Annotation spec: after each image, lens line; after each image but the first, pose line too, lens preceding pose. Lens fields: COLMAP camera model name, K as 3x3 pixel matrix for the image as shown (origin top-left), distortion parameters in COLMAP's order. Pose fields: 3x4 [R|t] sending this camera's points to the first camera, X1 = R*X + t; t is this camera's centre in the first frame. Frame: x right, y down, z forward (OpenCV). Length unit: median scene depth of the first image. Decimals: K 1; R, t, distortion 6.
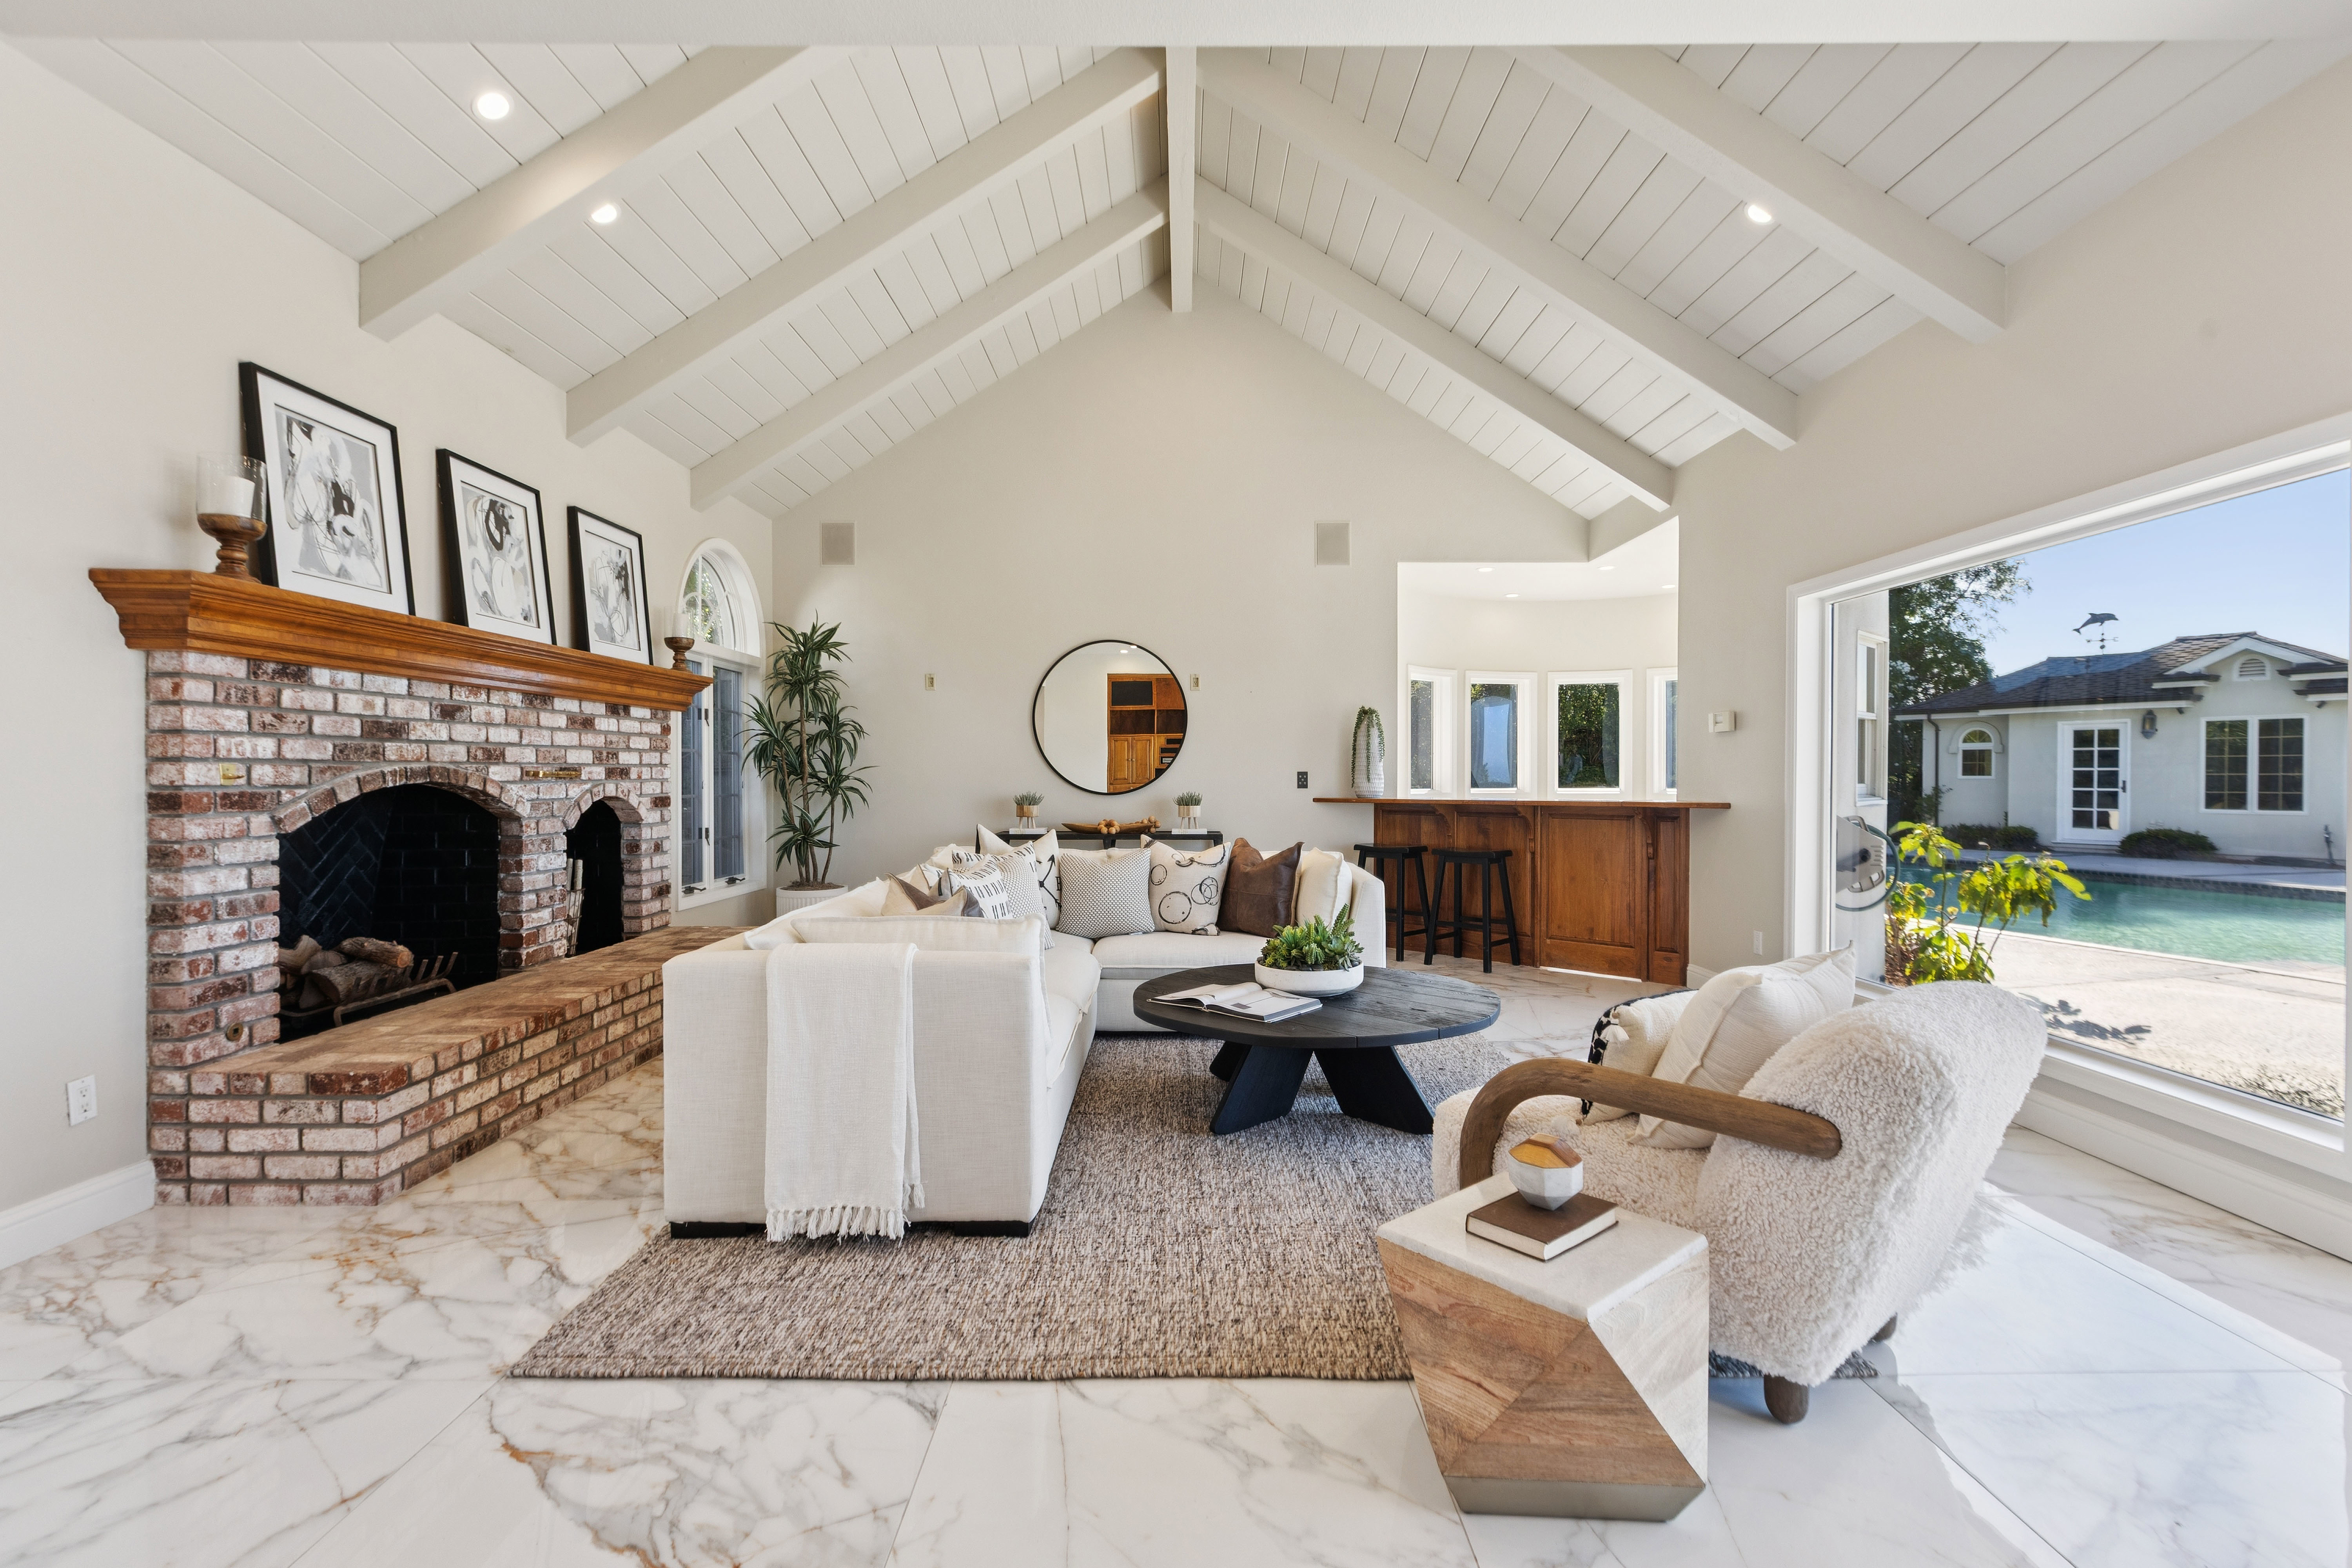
lens RADIAL K [[1058.0, 0, 1196.1], [0, 1058.0, 792.0], [0, 0, 1]] dist [-0.003230, 0.000169]
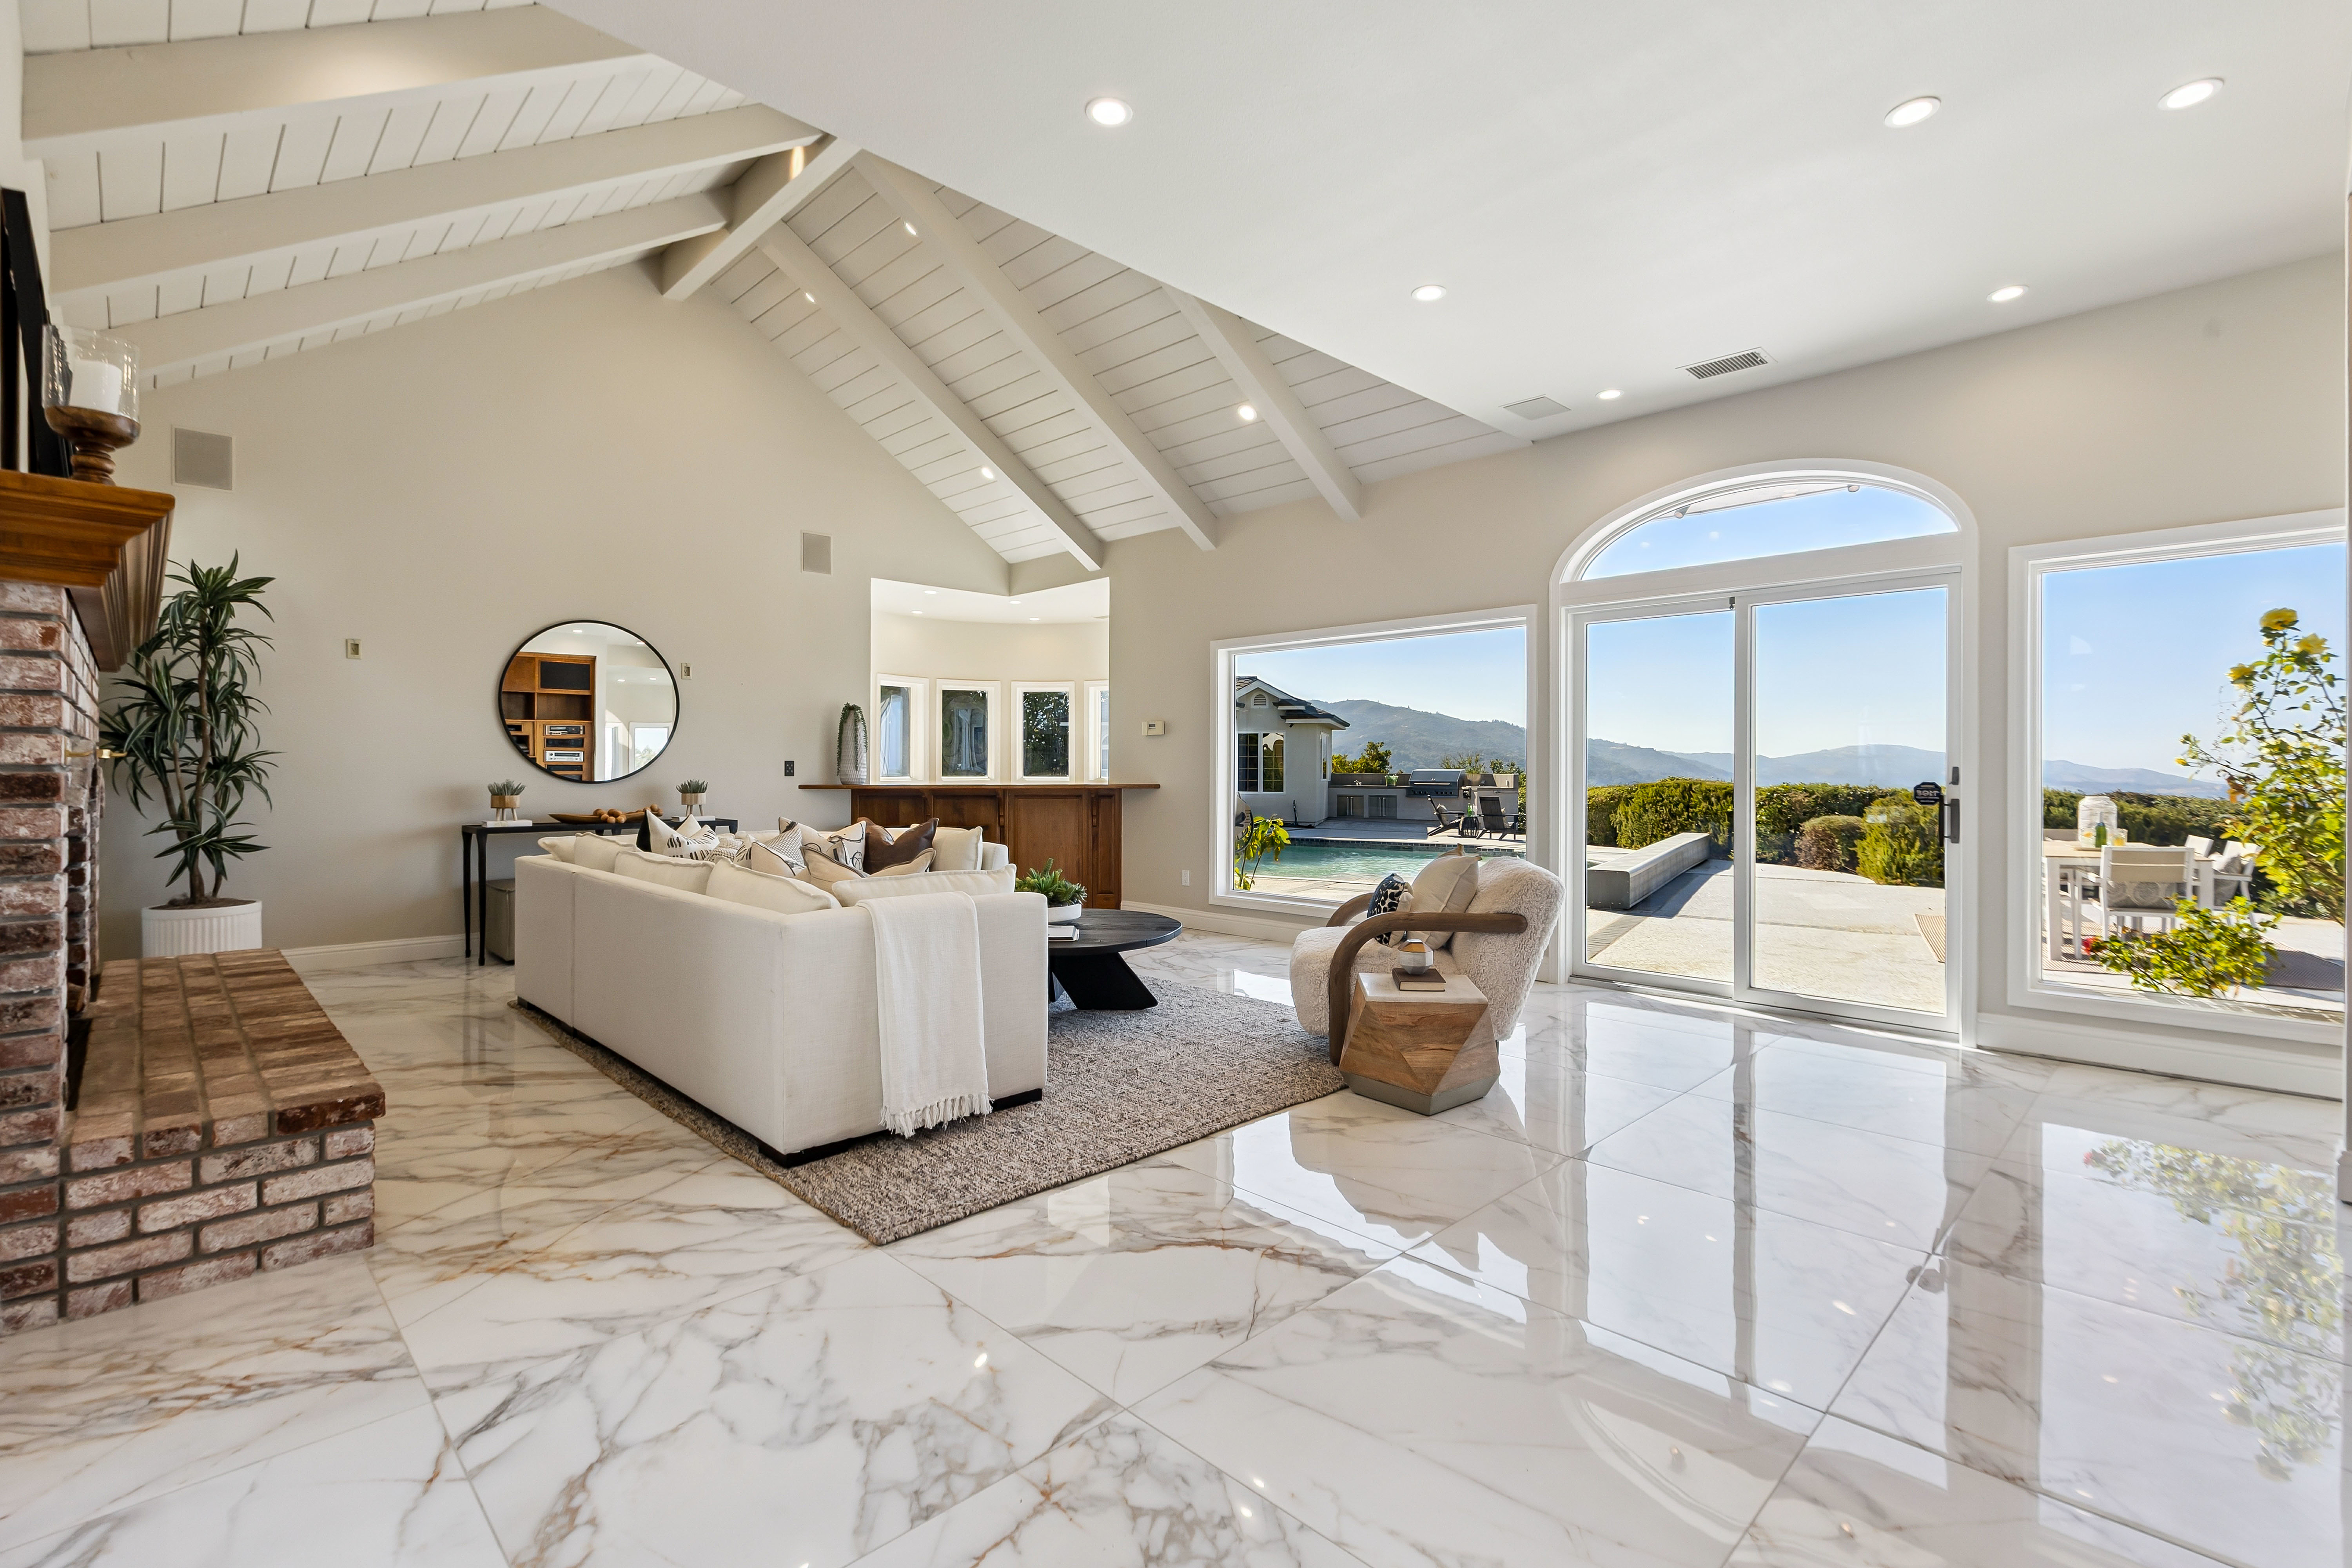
lens RADIAL K [[1058.0, 0, 1152.2], [0, 1058.0, 783.1], [0, 0, 1]] dist [-0.003230, 0.000169]
pose [[0.727194, -0.005755, 0.686408, -0.905605], [0.006460, 0.999978, 0.001540, 0.010819], [-0.686401, 0.003314, 0.727215, -0.082253]]
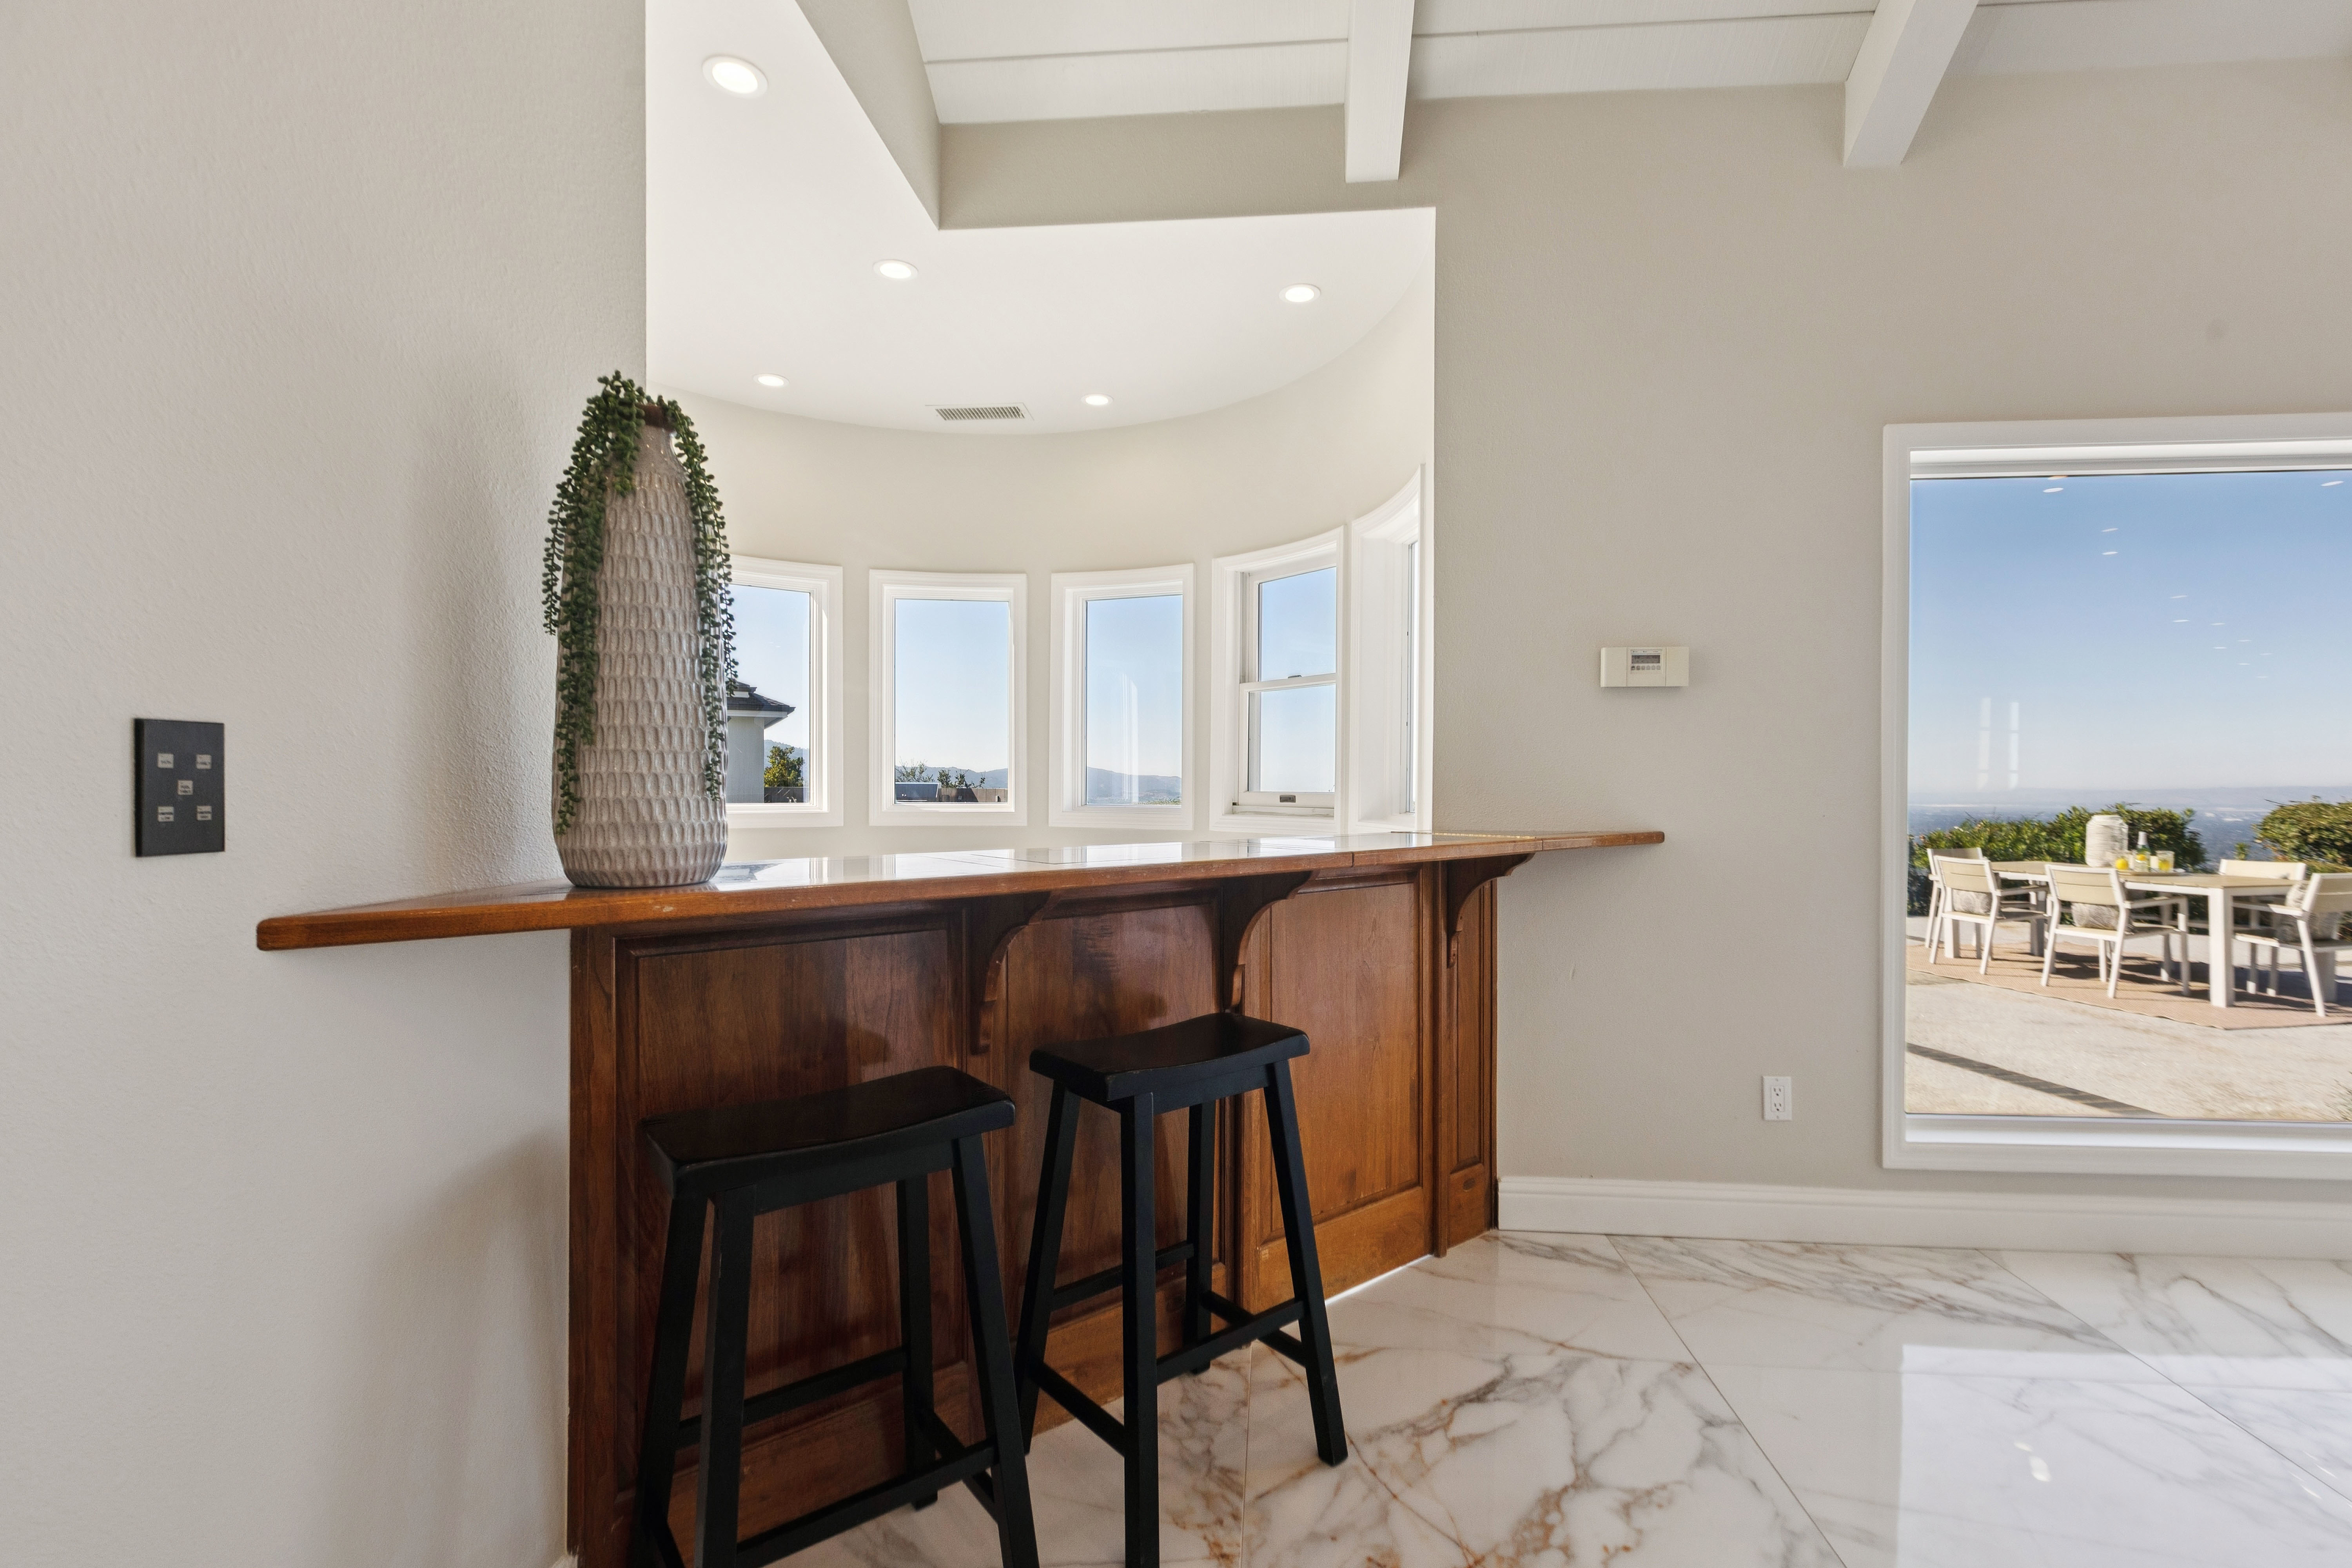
lens RADIAL K [[1058.0, 0, 1174.9], [0, 1058.0, 802.8], [0, 0, 1]] dist [-0.003230, 0.000169]
pose [[0.095187, -0.012186, 0.995385, -0.025543], [0.013630, 0.999847, 0.010938, -0.022397], [-0.995366, 0.012526, 0.095338, 2.146017]]
